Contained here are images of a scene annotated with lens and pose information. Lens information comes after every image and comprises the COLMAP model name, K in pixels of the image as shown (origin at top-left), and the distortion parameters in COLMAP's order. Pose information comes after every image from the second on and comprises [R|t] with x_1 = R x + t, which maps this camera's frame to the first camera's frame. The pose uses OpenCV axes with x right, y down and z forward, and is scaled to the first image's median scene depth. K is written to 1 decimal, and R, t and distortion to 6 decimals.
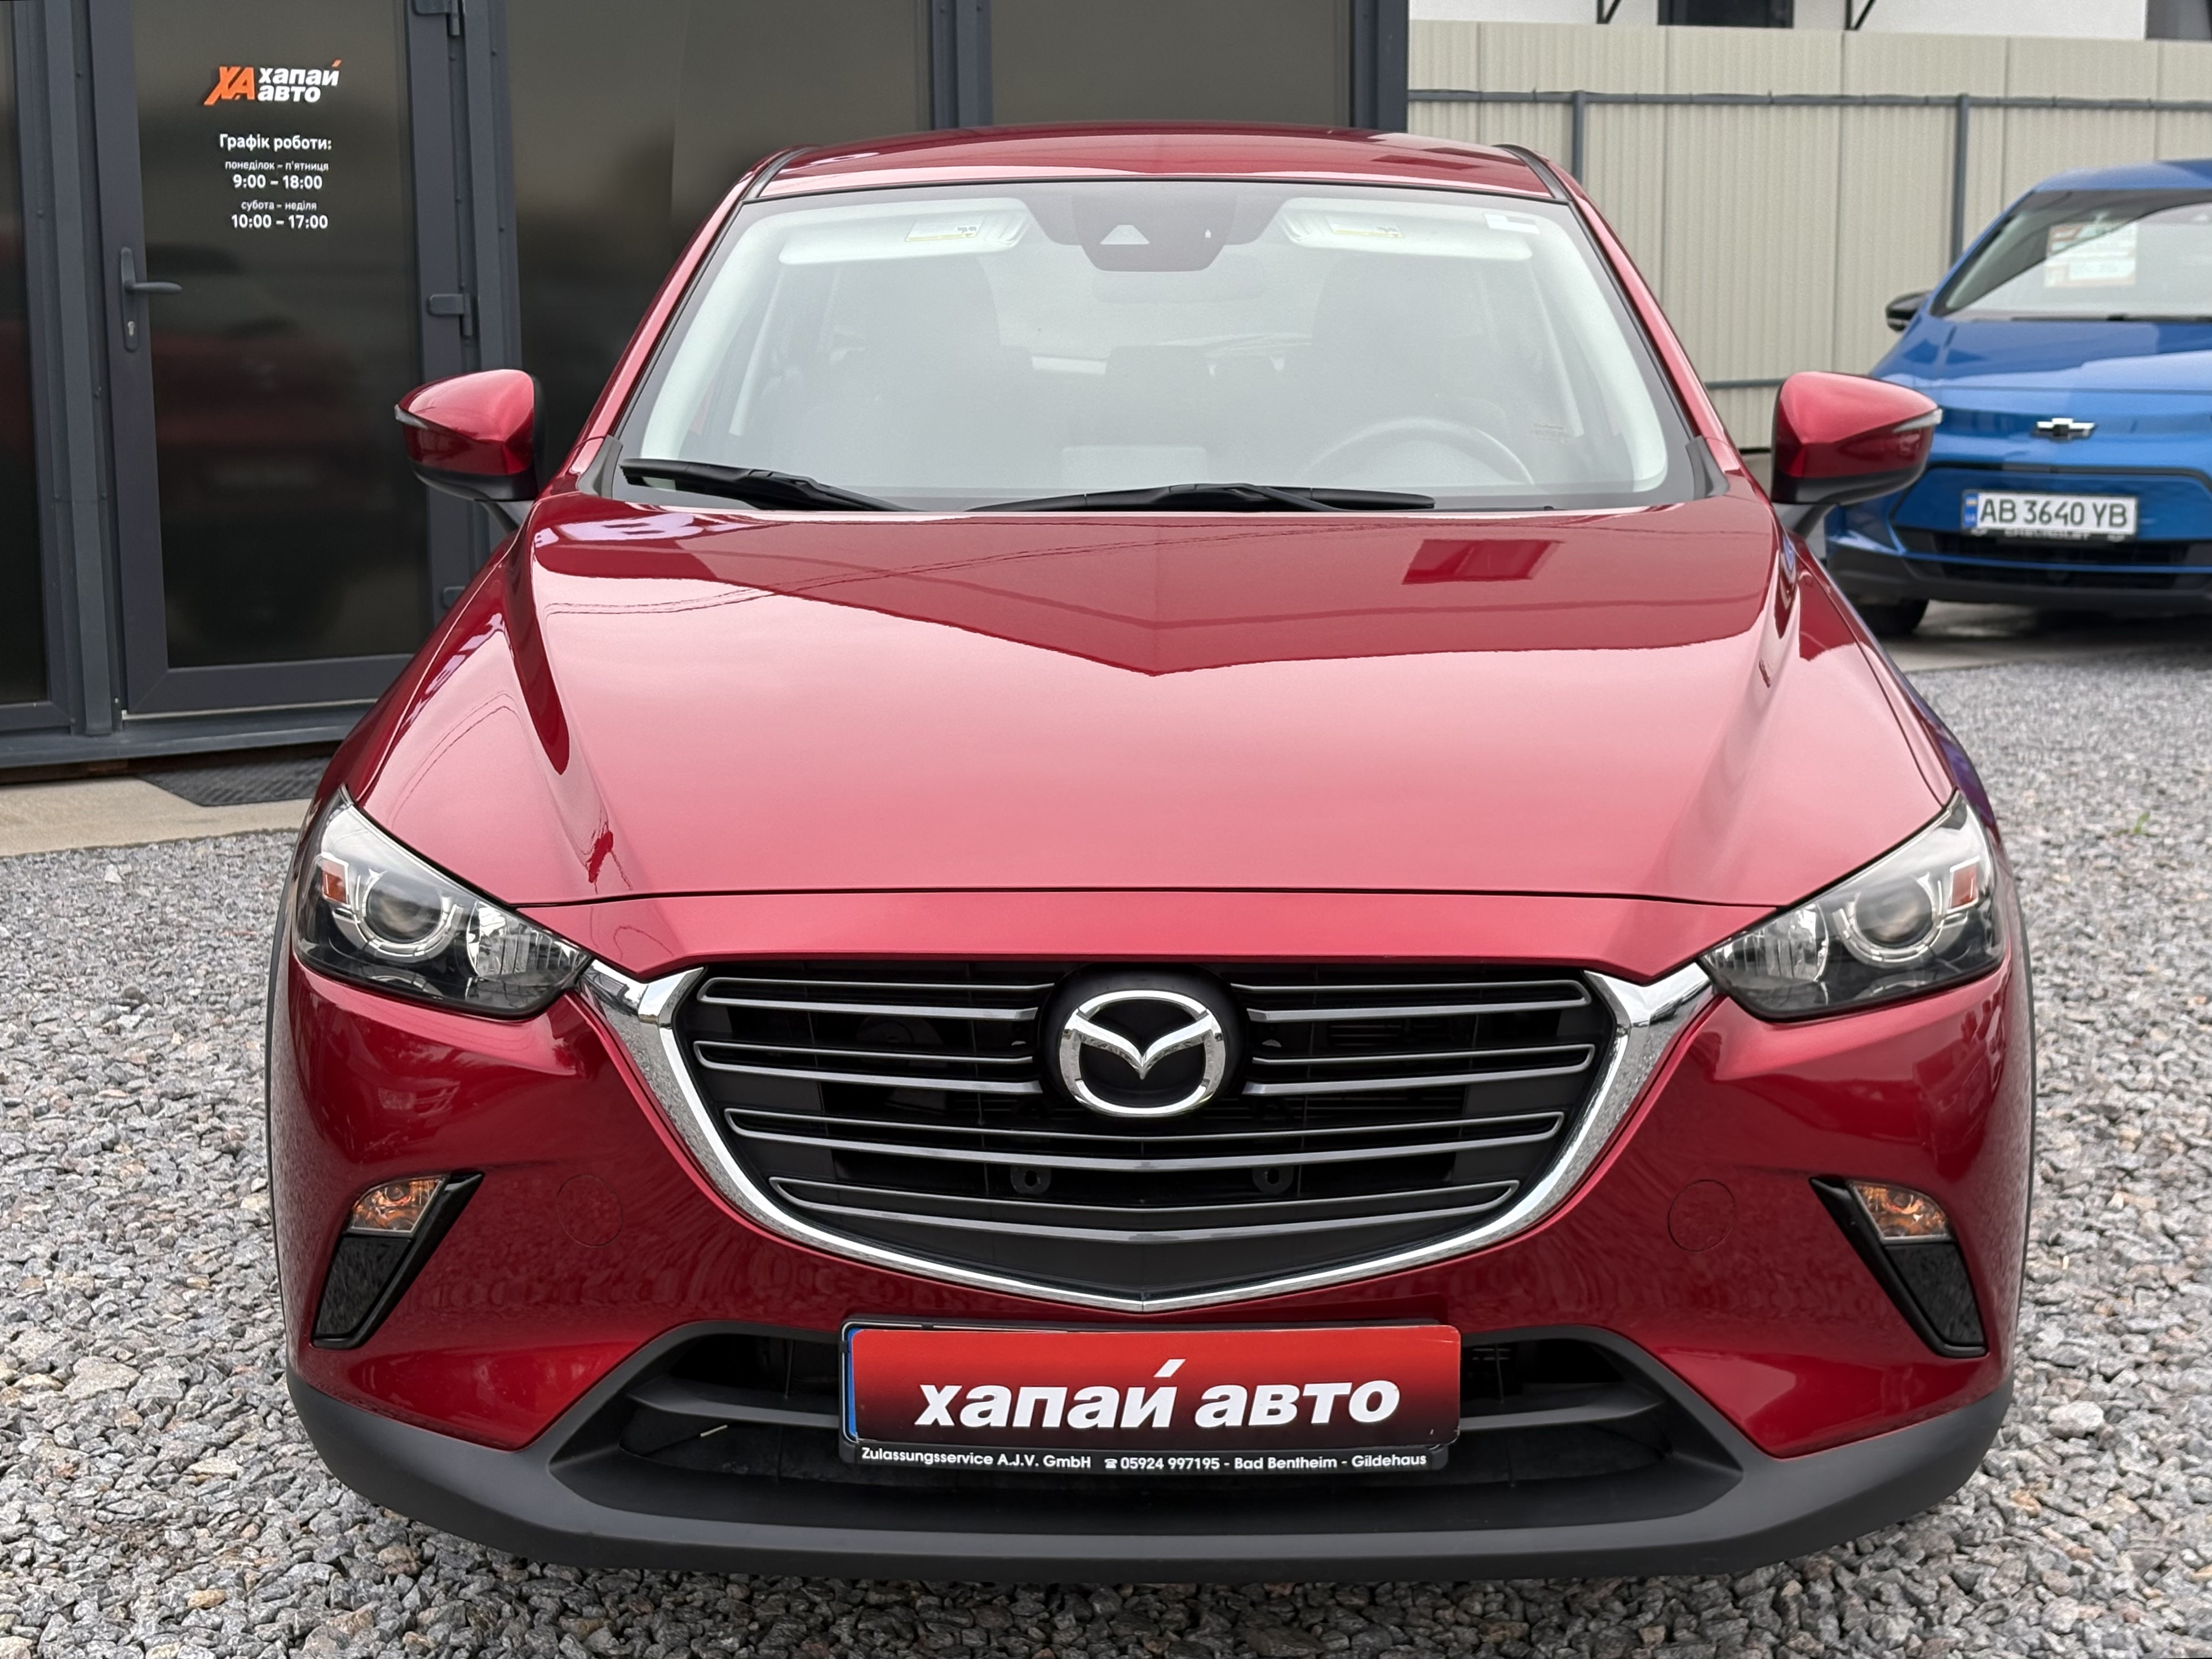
lens RADIAL K [[3695.8, 0, 1105.1], [0, 3695.8, 829.9], [0, 0, 1]] dist [0.244515, -0.142120]
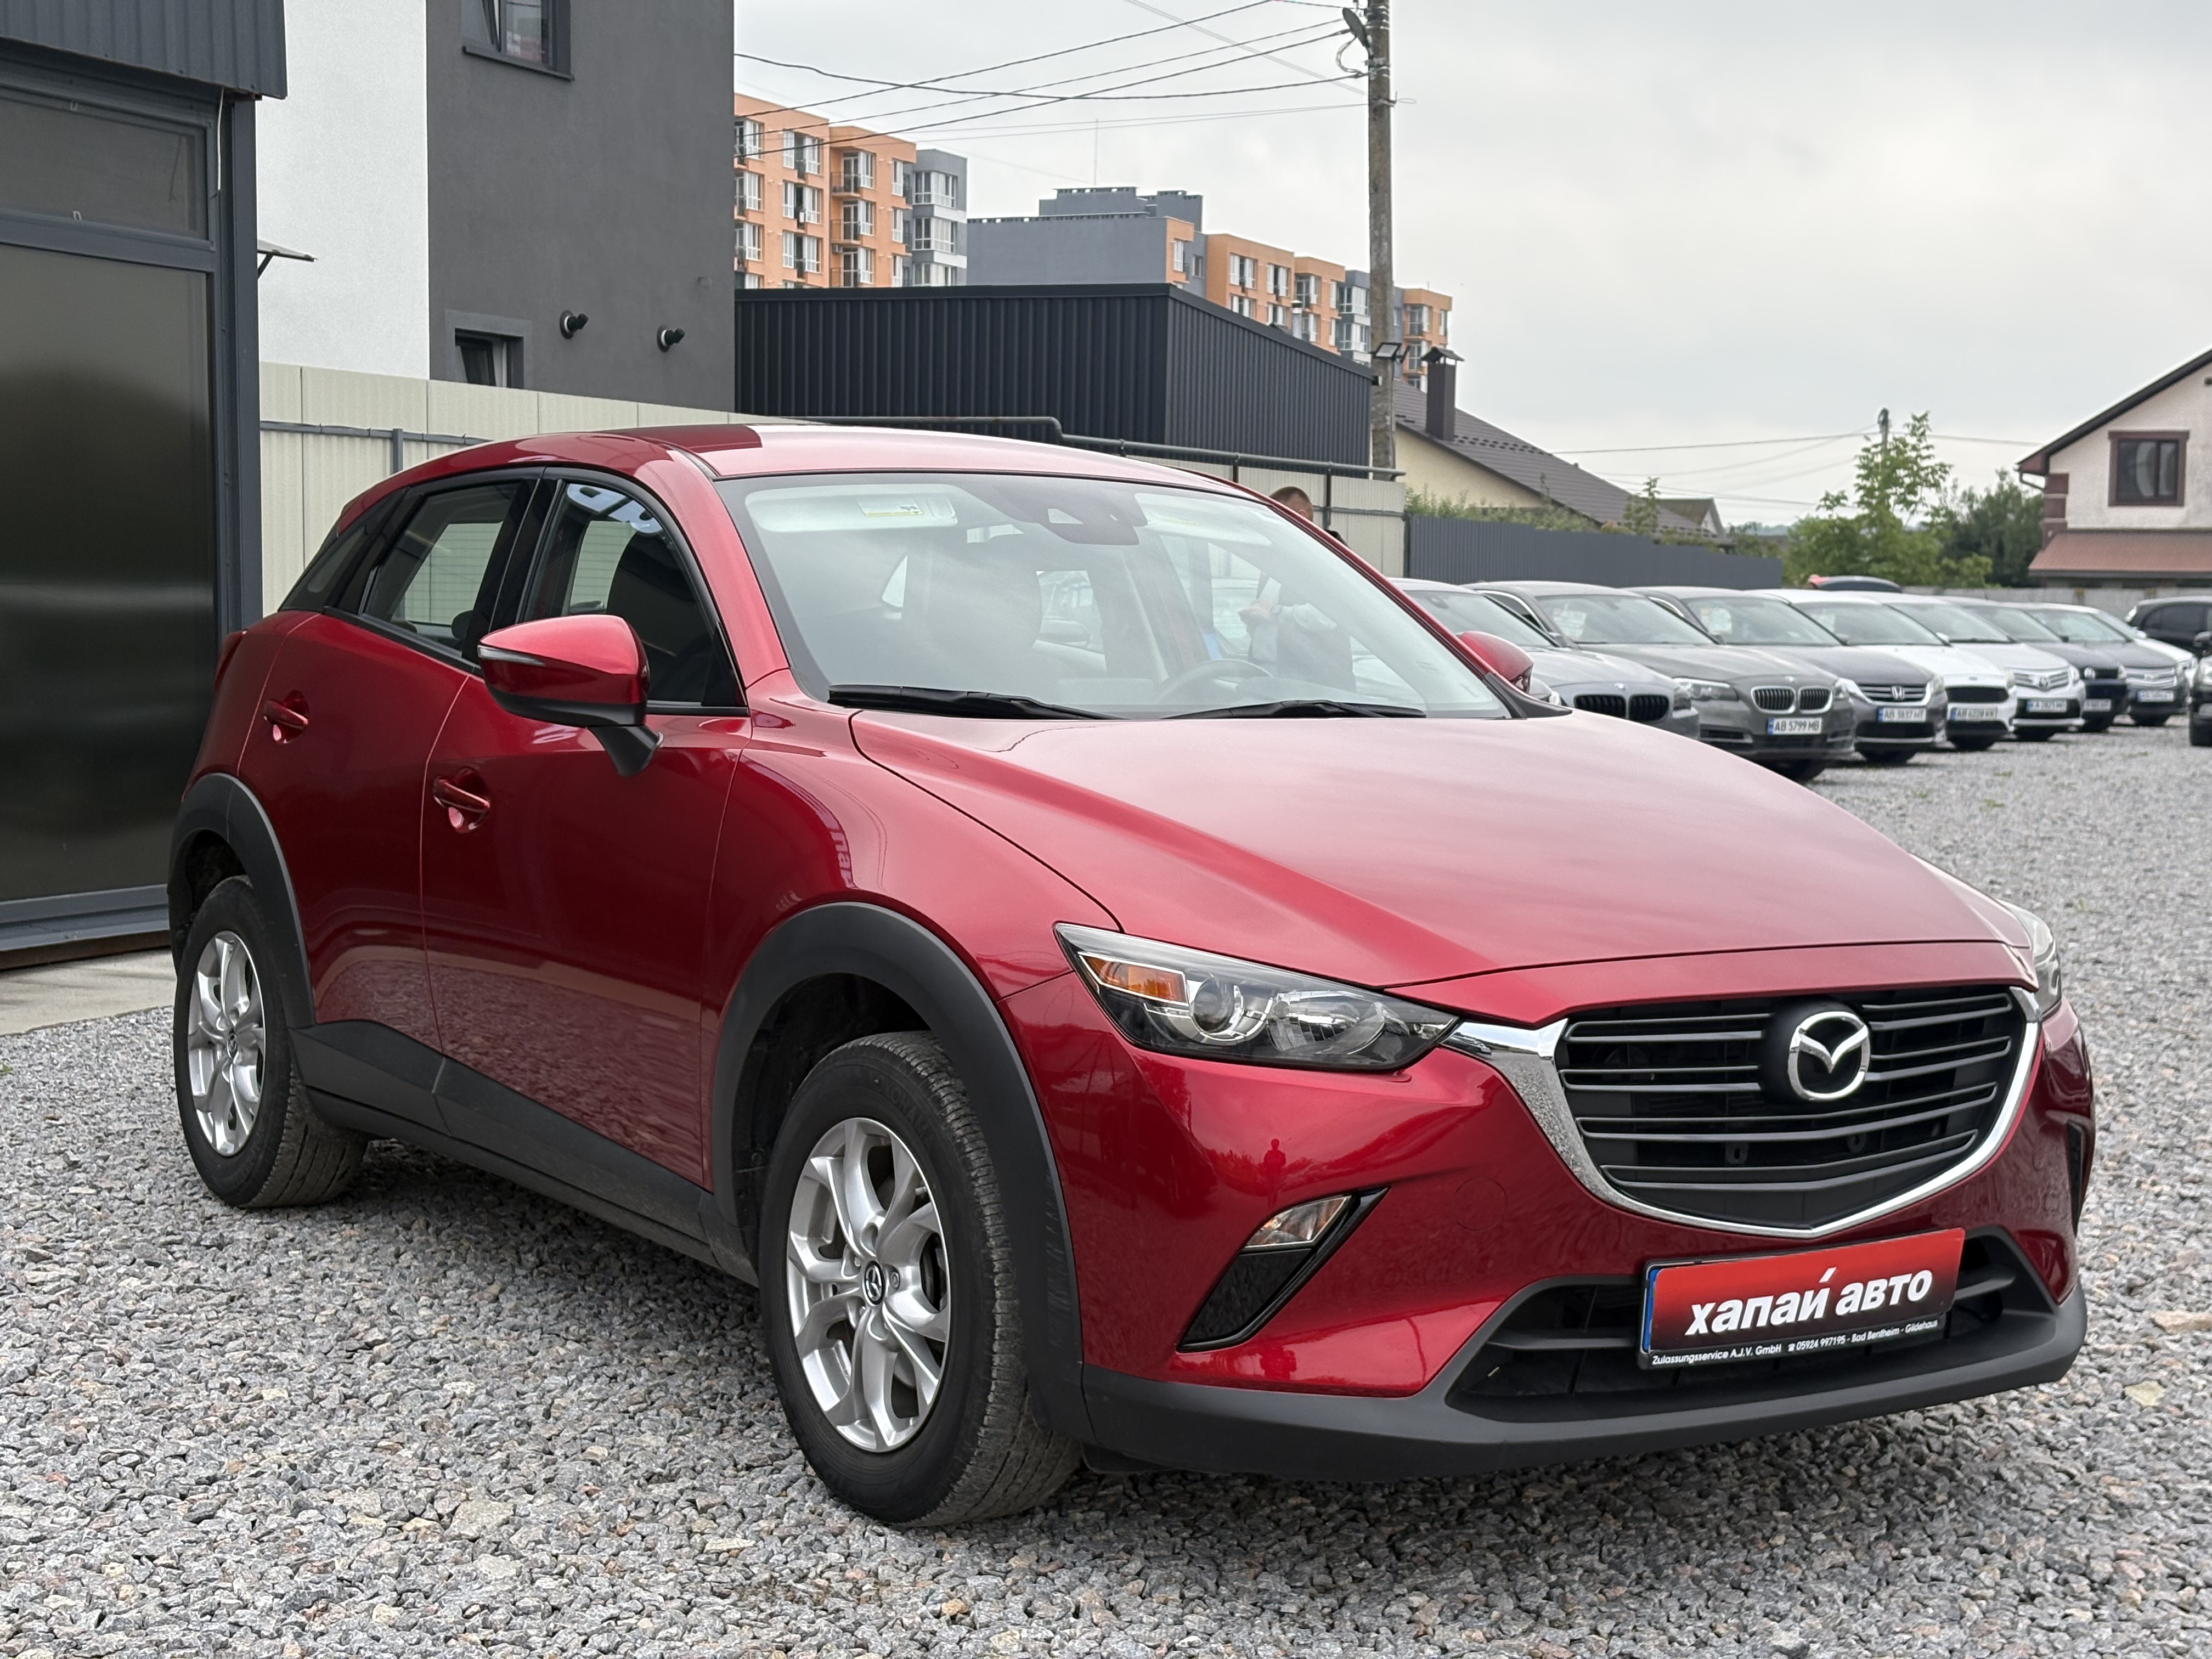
lens RADIAL K [[3695.8, 0, 1105.1], [0, 3695.8, 829.9], [0, 0, 1]] dist [0.244515, -0.142120]
pose [[0.793374, -0.022656, 0.608313, -1.093511], [0.076496, 0.995096, -0.062707, 0.040997], [-0.603909, 0.096284, 0.791216, -0.008915]]
